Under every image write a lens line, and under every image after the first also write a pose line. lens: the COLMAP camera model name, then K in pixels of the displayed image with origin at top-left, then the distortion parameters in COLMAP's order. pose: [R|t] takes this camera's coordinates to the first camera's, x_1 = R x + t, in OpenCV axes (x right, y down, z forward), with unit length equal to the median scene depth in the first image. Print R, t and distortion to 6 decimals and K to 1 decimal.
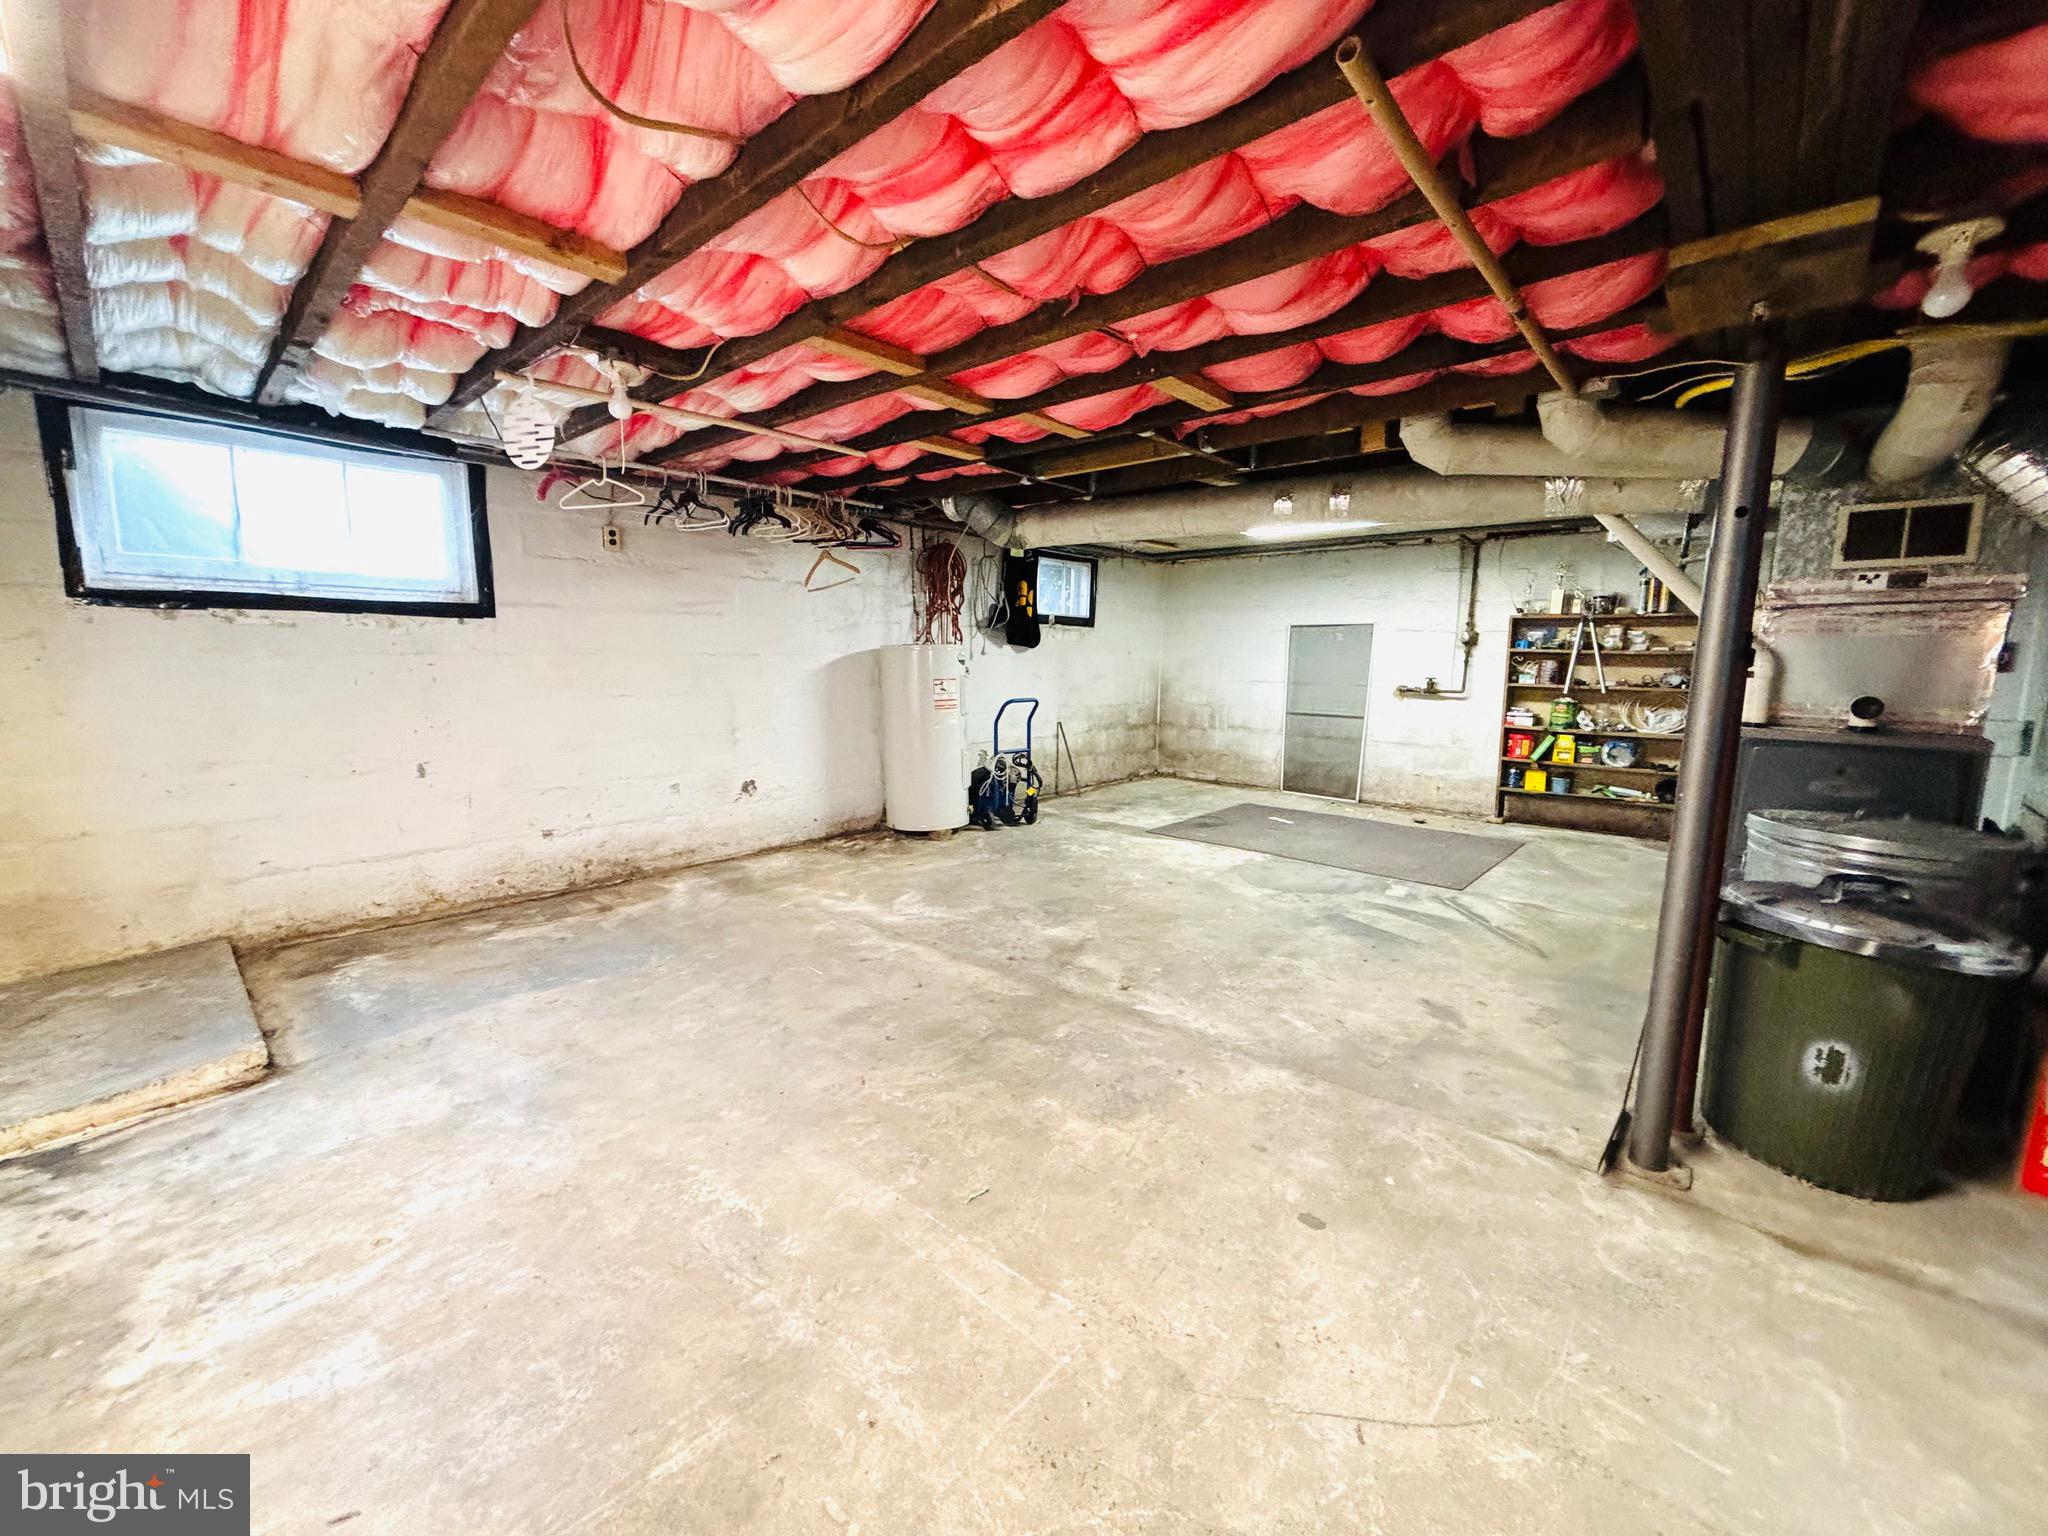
lens RADIAL K [[816.0, 0, 1022.8], [0, 816.0, 771.4], [0, 0, 1]] dist [-0.002978, 0.002645]
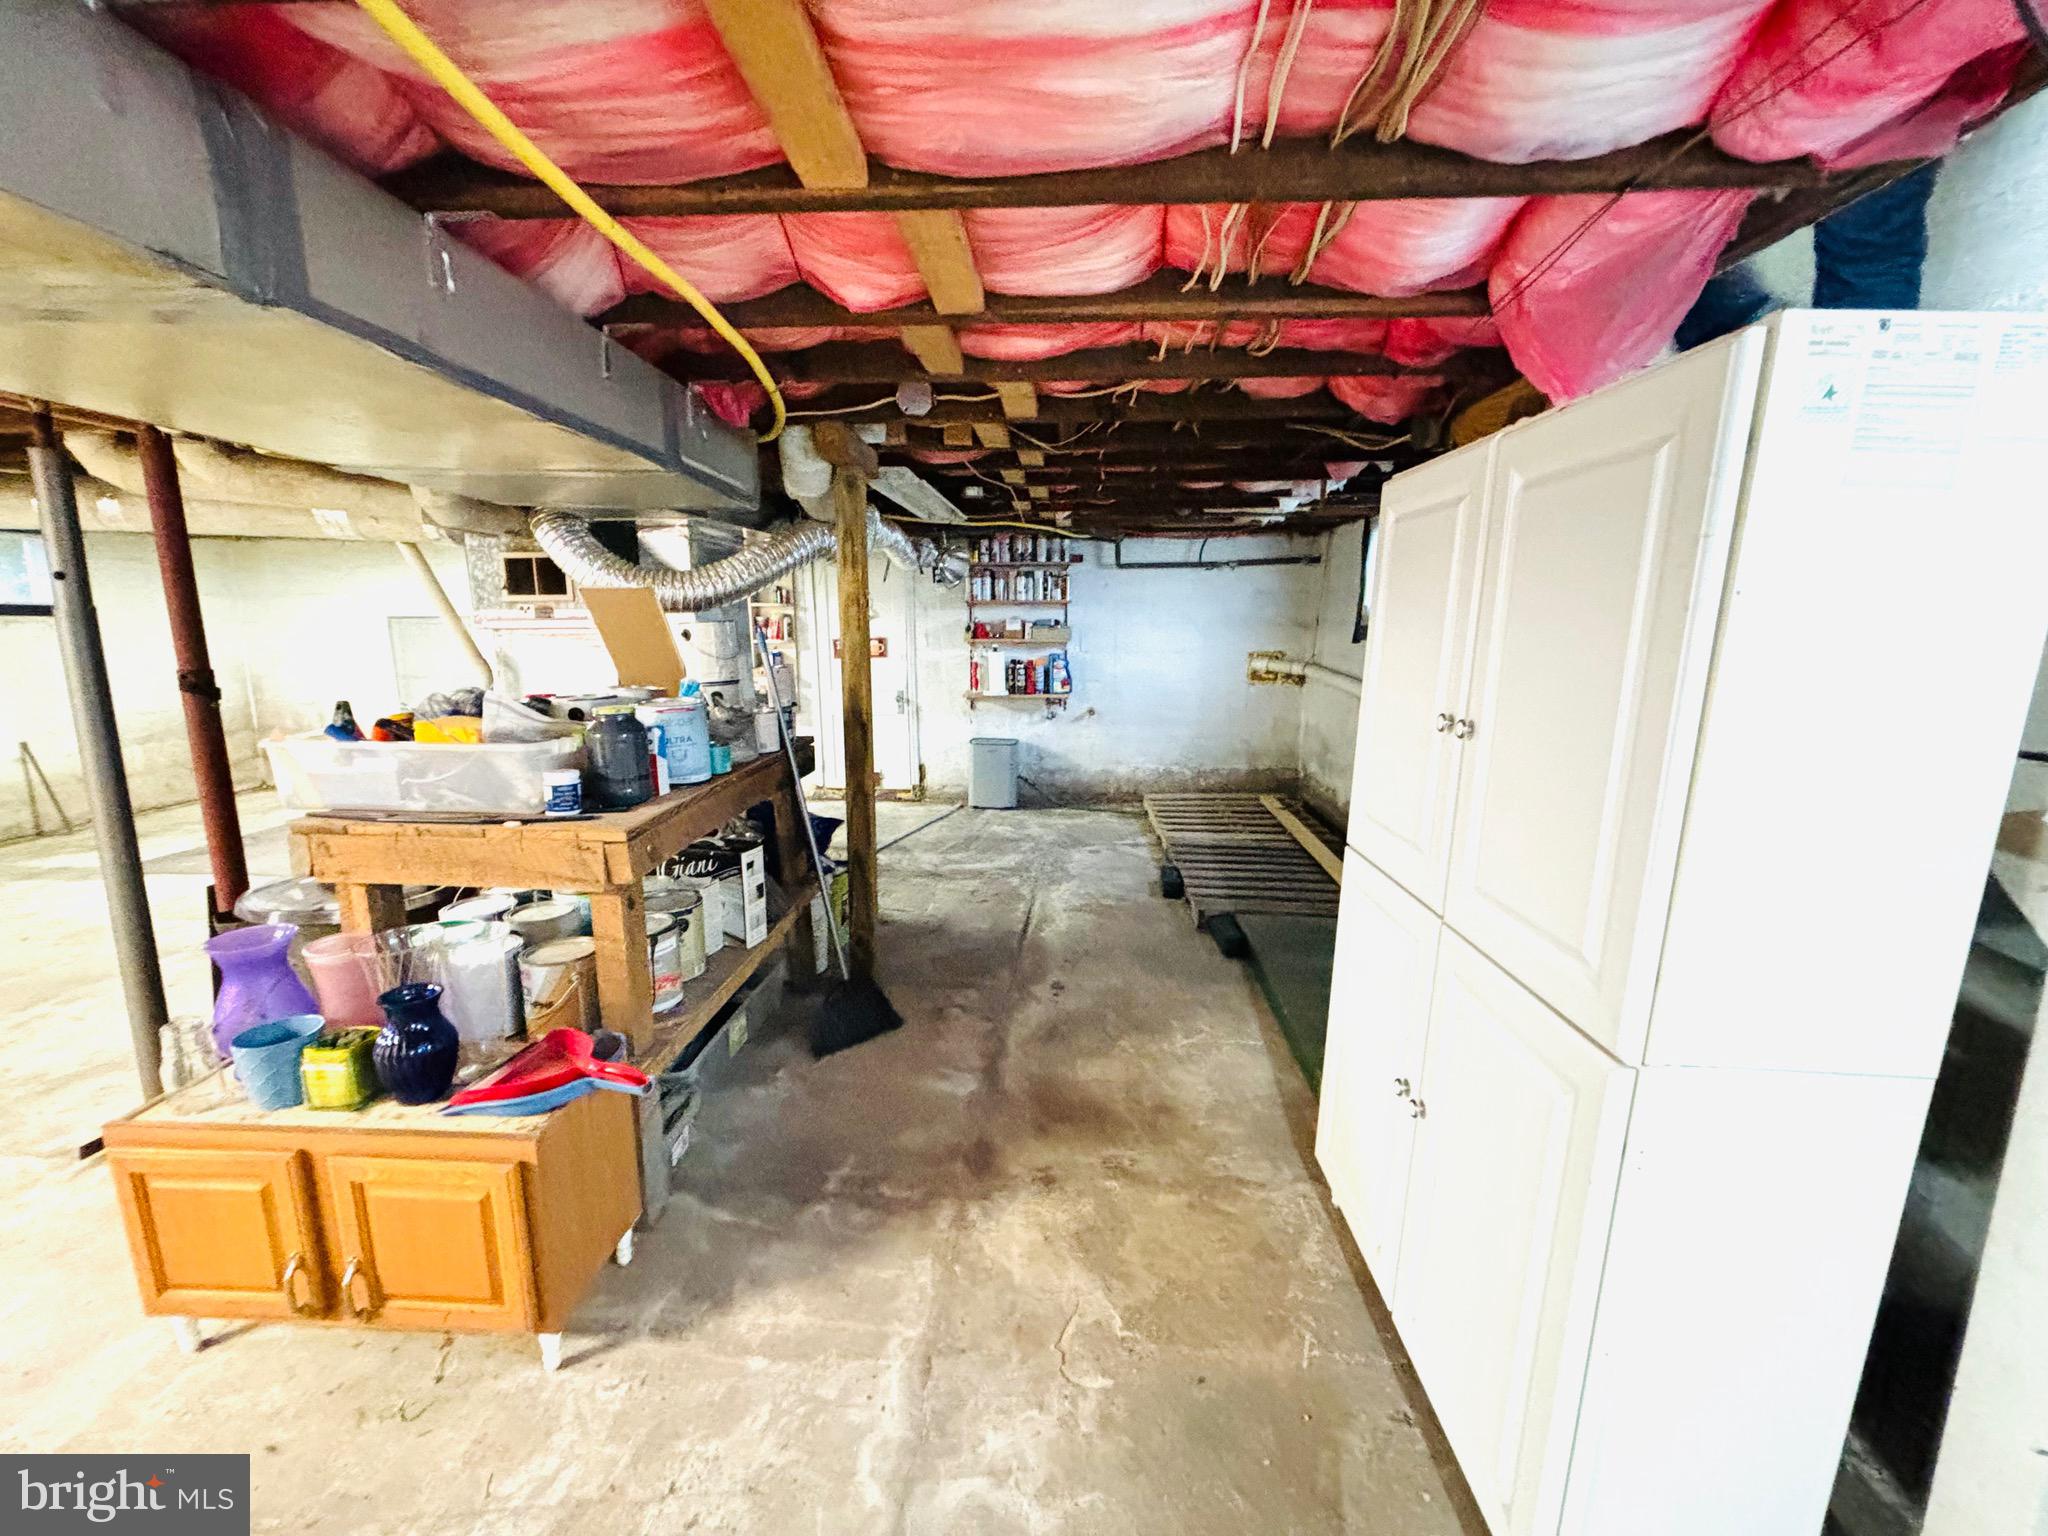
lens RADIAL K [[816.0, 0, 1016.3], [0, 816.0, 770.4], [0, 0, 1]] dist [-0.002978, 0.002645]
pose [[0.780802, -0.118282, 0.613480, 0.606345], [0.095107, 0.992974, 0.070403, 0.001376], [-0.617497, 0.003375, 0.786566, -0.382066]]
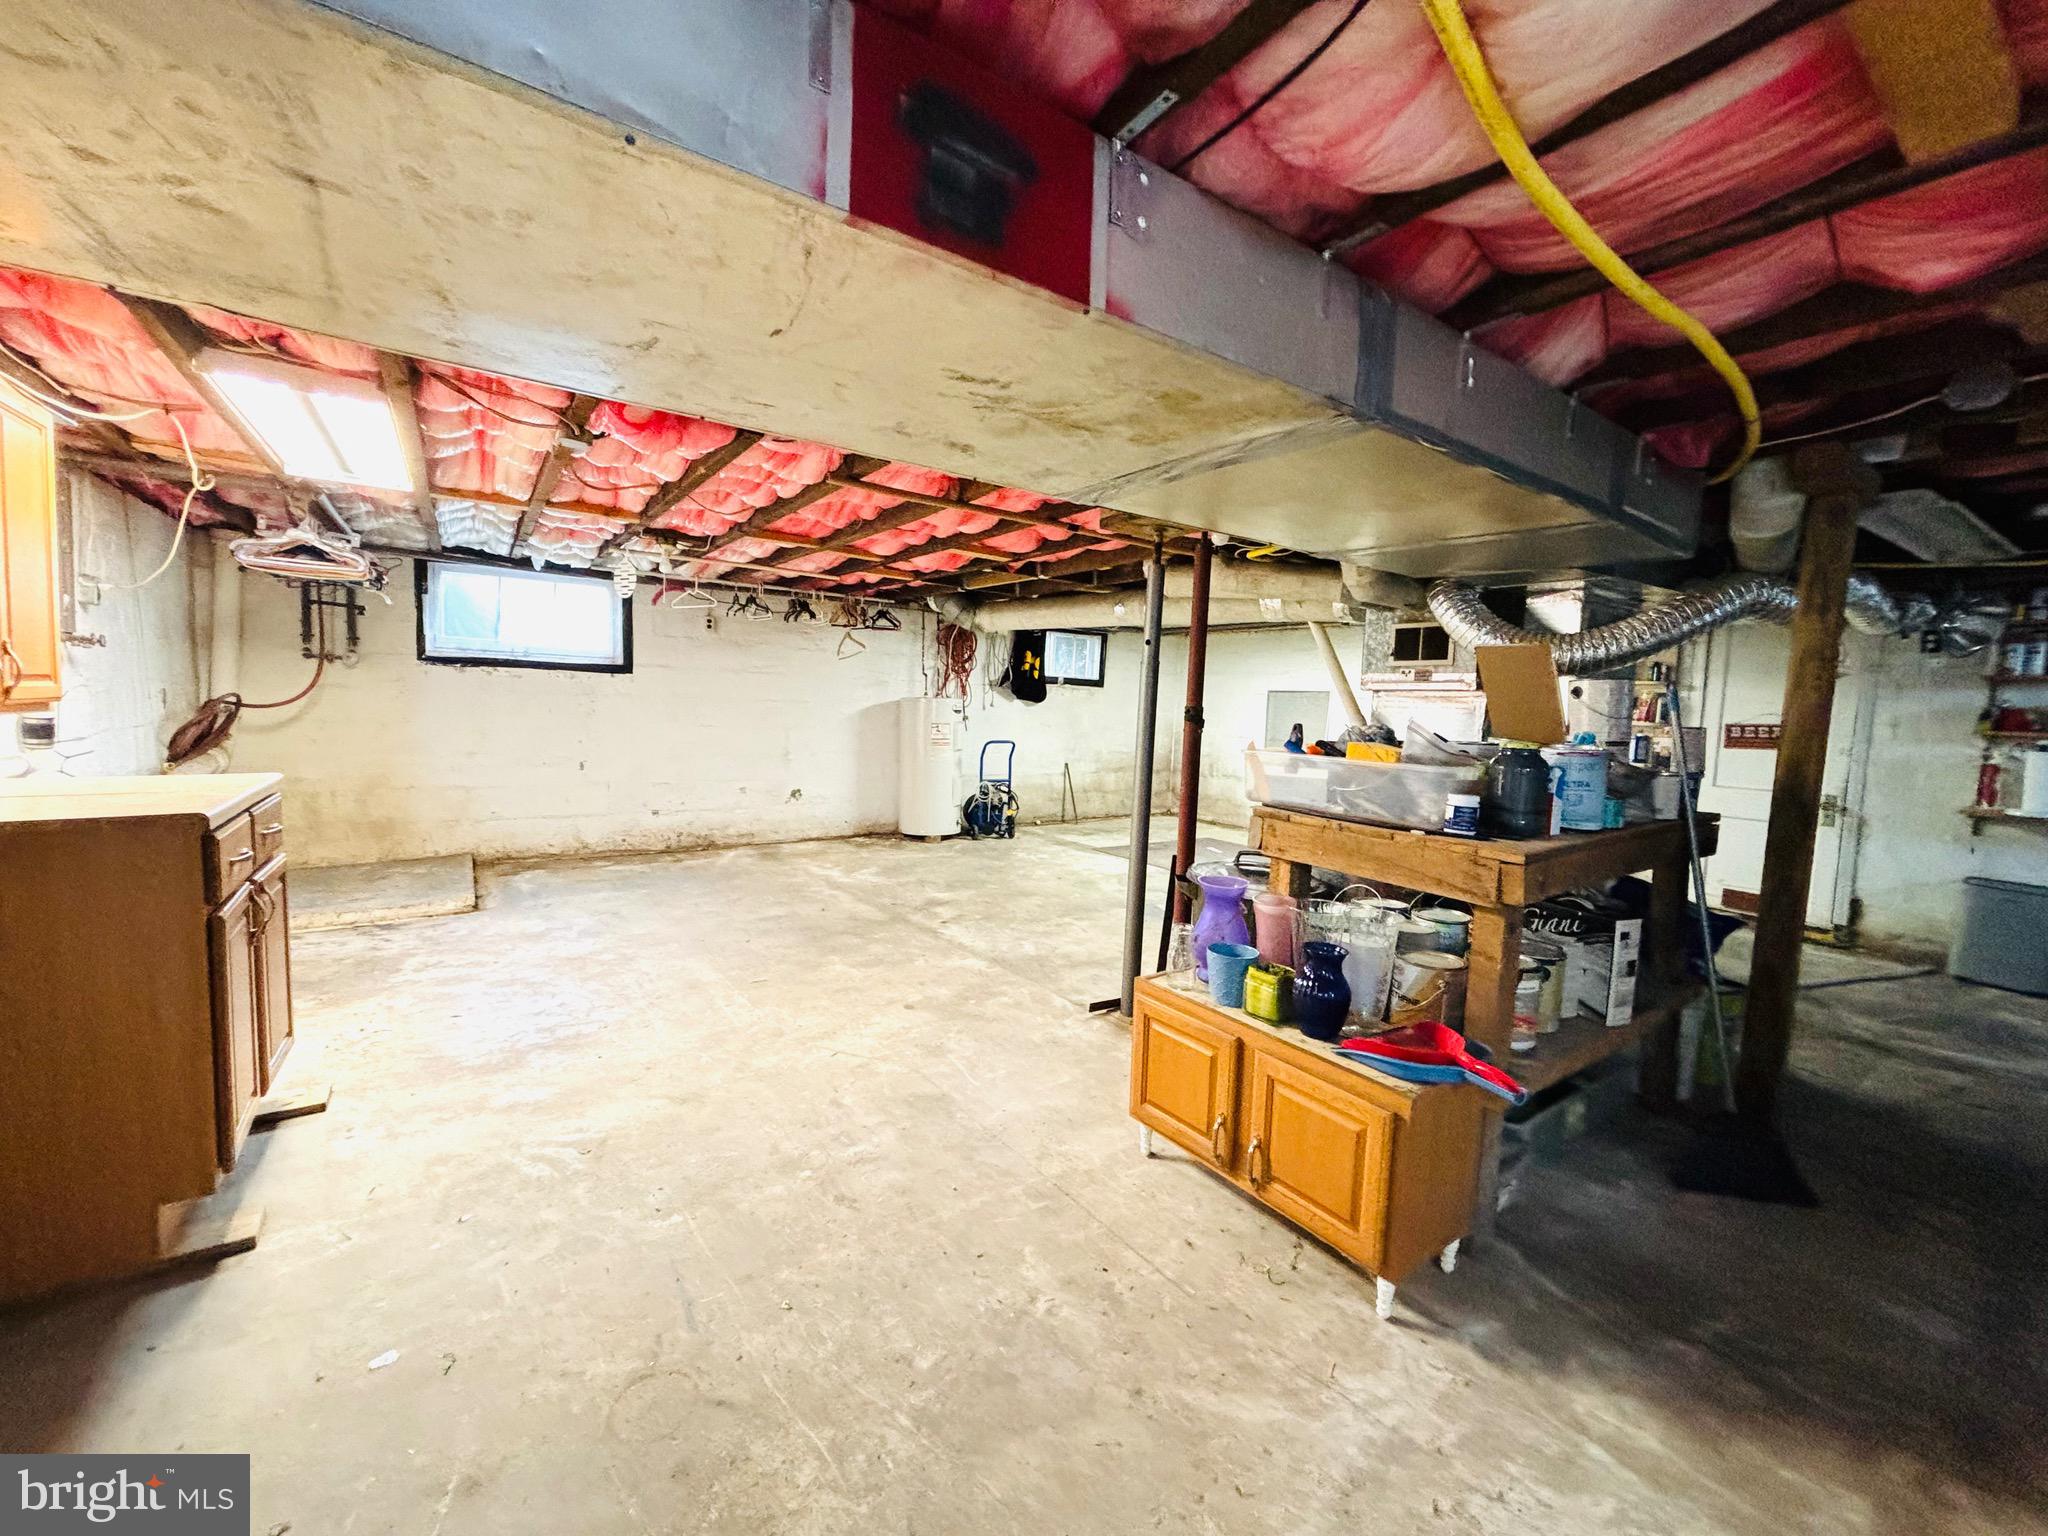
lens RADIAL K [[816.0, 0, 1029.6], [0, 816.0, 772.6], [0, 0, 1]] dist [-0.002978, 0.002645]
pose [[0.974853, 0.049100, -0.217372, 0.520147], [-0.062257, 0.996593, -0.054095, 0.048174], [0.213975, 0.066268, 0.974589, -0.424022]]
